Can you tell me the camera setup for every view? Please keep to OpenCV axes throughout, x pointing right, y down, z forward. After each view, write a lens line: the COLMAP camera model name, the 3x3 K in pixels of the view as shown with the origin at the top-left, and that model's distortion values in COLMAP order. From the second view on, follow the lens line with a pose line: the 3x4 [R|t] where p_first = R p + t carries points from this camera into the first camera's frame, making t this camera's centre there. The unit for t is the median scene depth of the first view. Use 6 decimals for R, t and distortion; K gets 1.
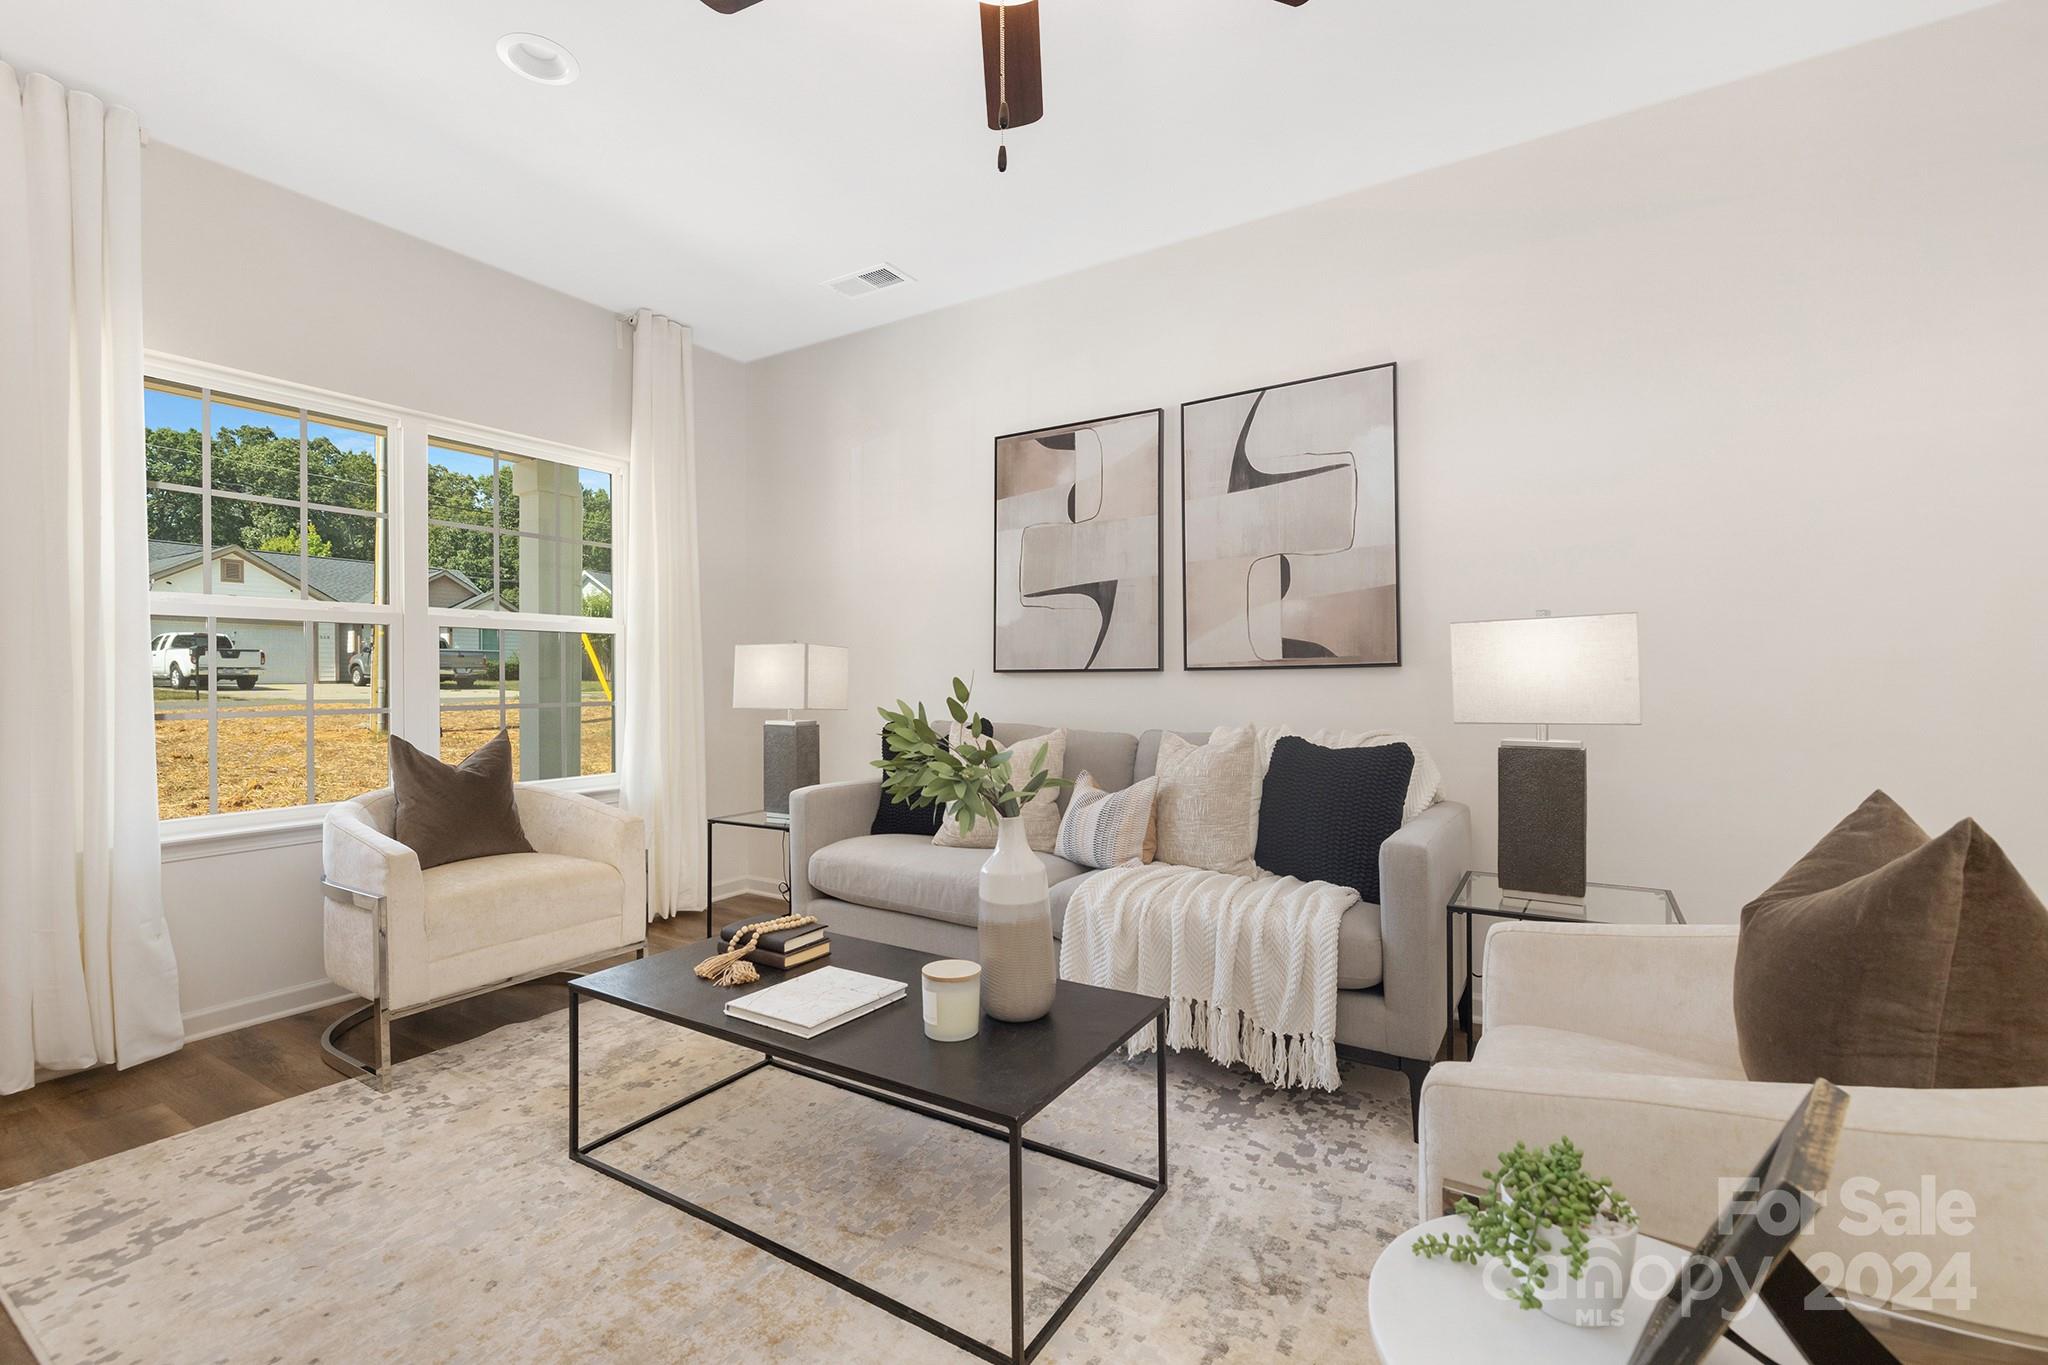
lens RADIAL K [[889.5, 0, 1022.5], [0, 889.5, 694.8], [0, 0, 1]] dist [0.010699, 0.000084]
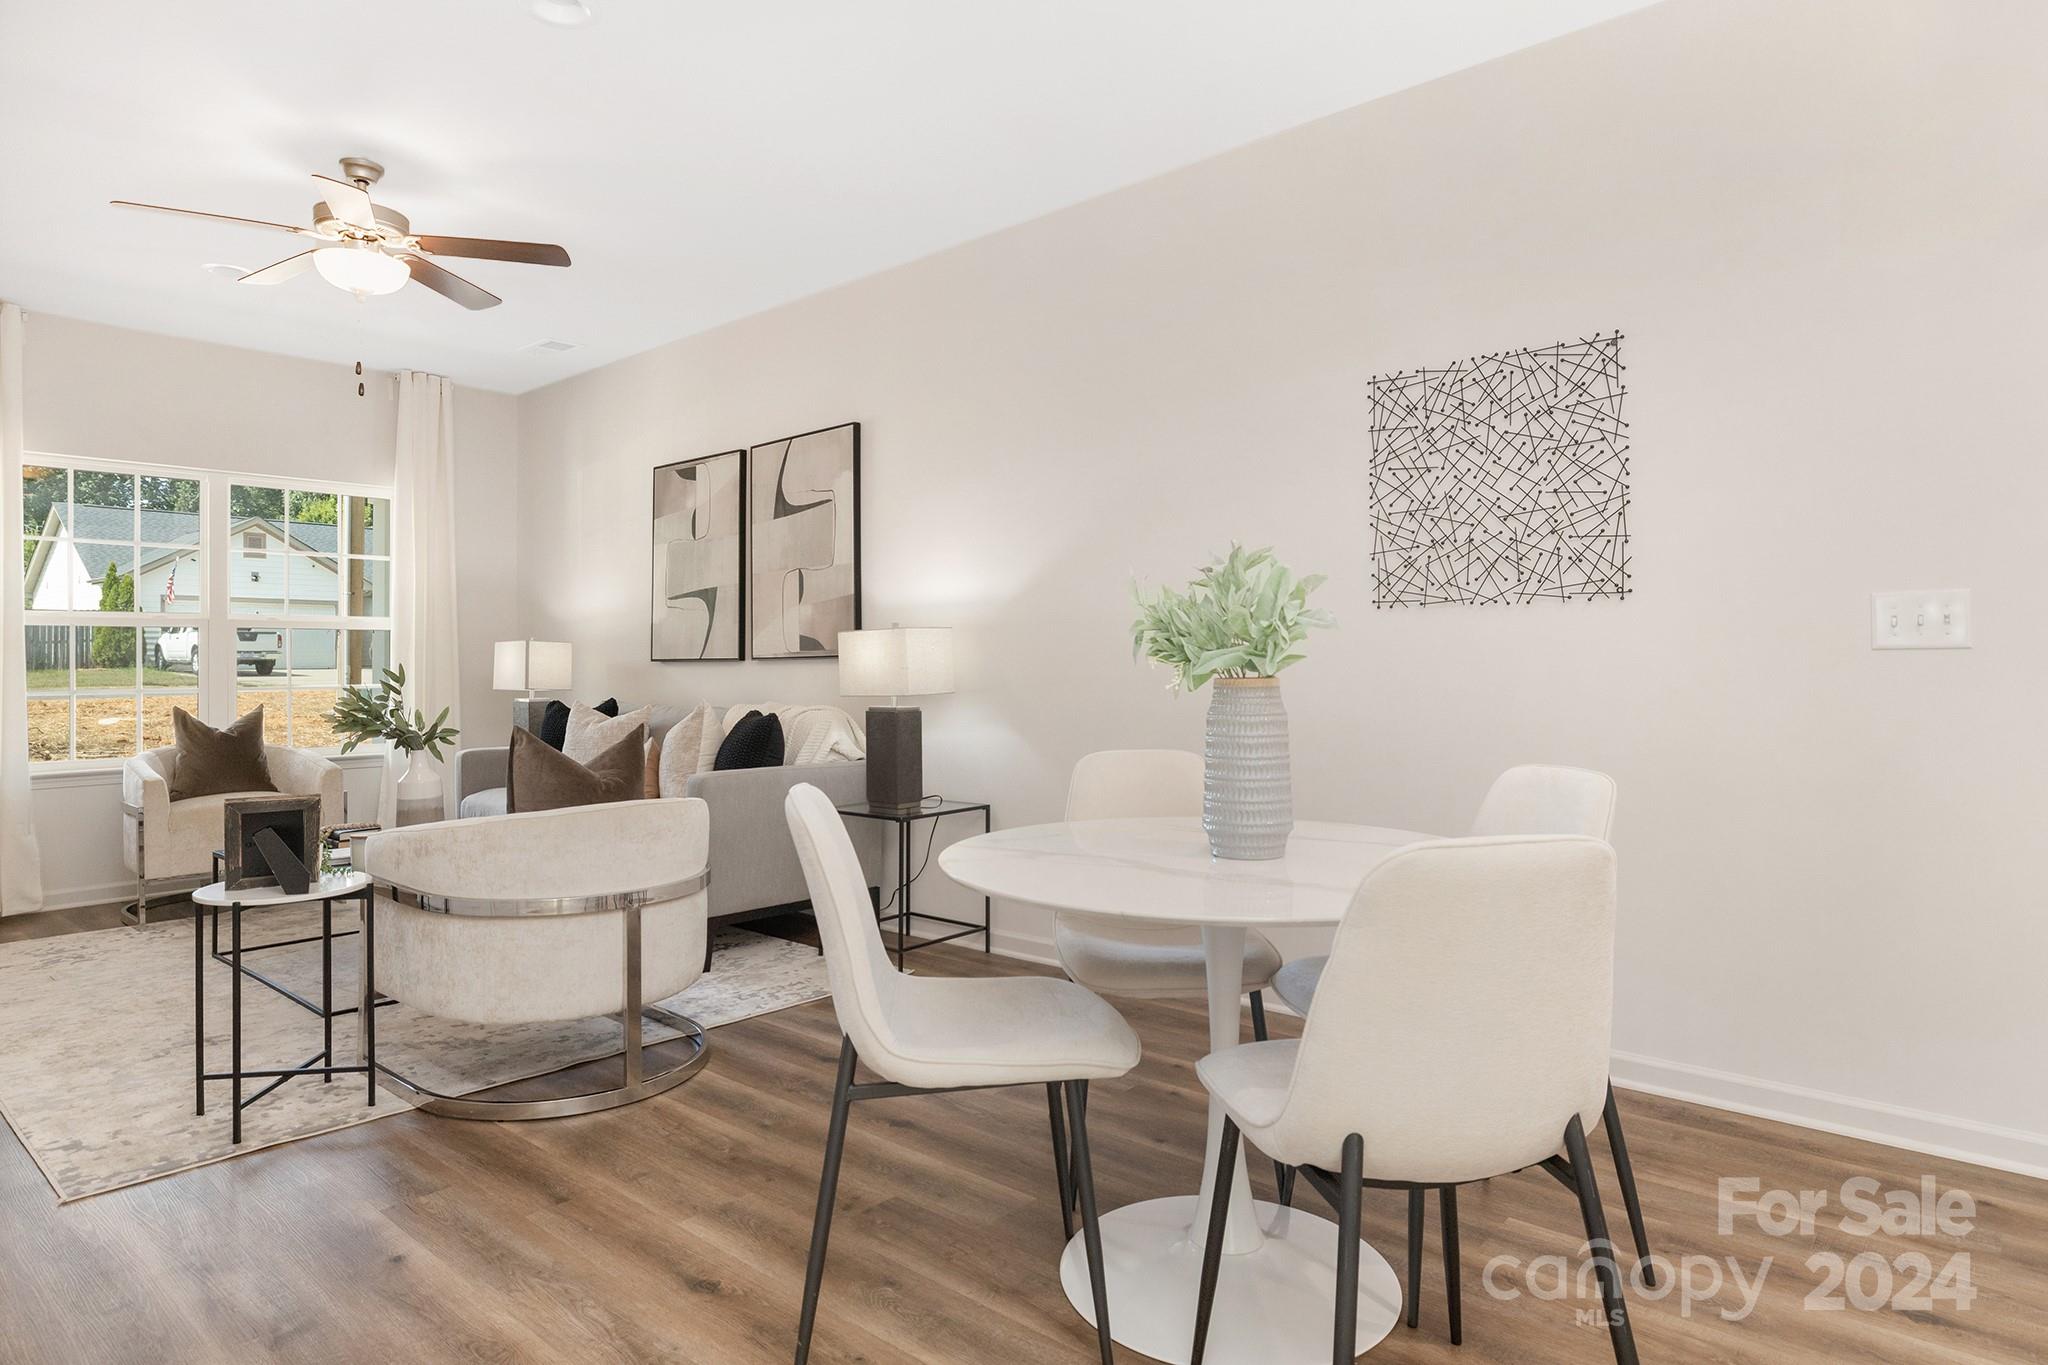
lens RADIAL K [[1167.4, 0, 1023.9], [0, 1167.4, 672.7], [0, 0, 1]] dist [-0.004616, -0.001979]
pose [[0.988062, 0.000744, -0.154053, 0.766969], [-0.002102, 0.999960, -0.008657, 0.003361], [0.154040, 0.008878, 0.988025, -0.526783]]
